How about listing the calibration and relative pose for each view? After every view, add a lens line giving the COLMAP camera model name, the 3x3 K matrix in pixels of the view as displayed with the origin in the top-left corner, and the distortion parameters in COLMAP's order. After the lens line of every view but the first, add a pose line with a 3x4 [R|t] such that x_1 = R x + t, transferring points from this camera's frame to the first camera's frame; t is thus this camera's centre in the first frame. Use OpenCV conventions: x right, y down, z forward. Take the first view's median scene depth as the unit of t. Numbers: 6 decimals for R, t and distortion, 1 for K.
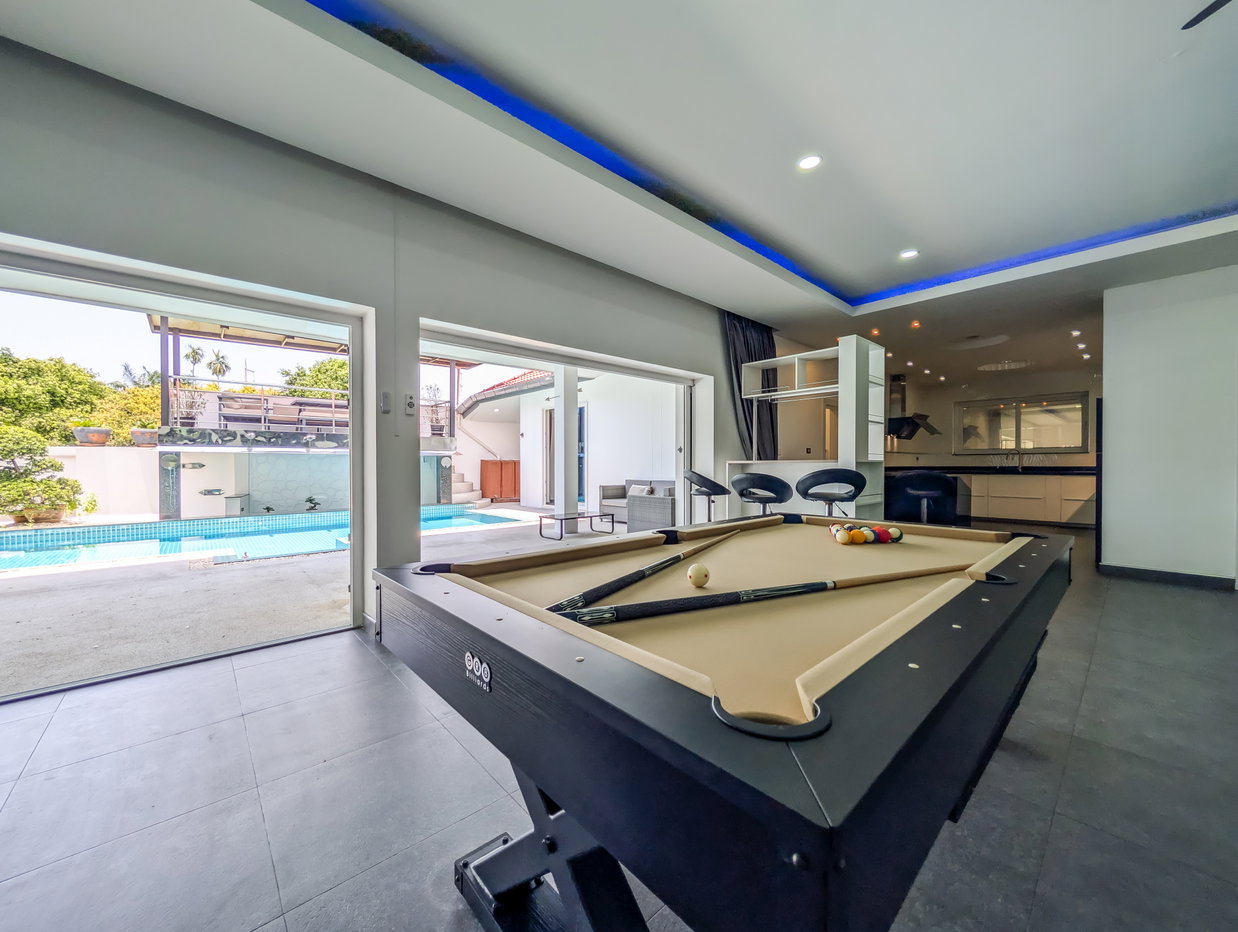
lens RADIAL K [[466.1, 0, 625.7], [0, 466.1, 465.5], [0, 0, 1]] dist [-0.002191, -0.000248]
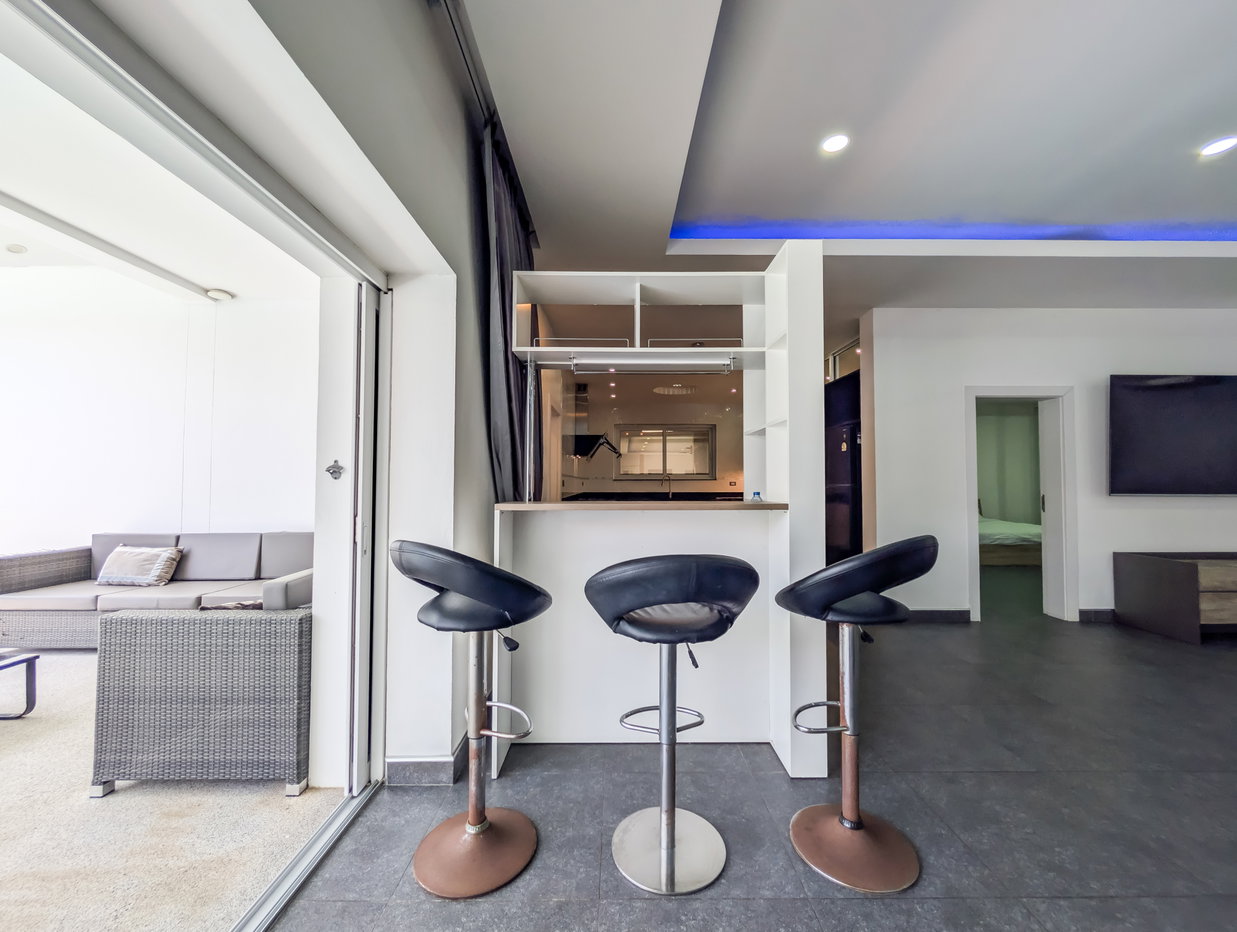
lens RADIAL K [[465.7, 0, 615.8], [0, 465.7, 465.9], [0, 0, 1]] dist [-0.002191, -0.000248]
pose [[0.667502, 0.027855, 0.744086, 0.001380], [0.004085, 0.999148, -0.041069, -0.014194], [-0.744596, 0.030453, 0.666820, 0.399860]]
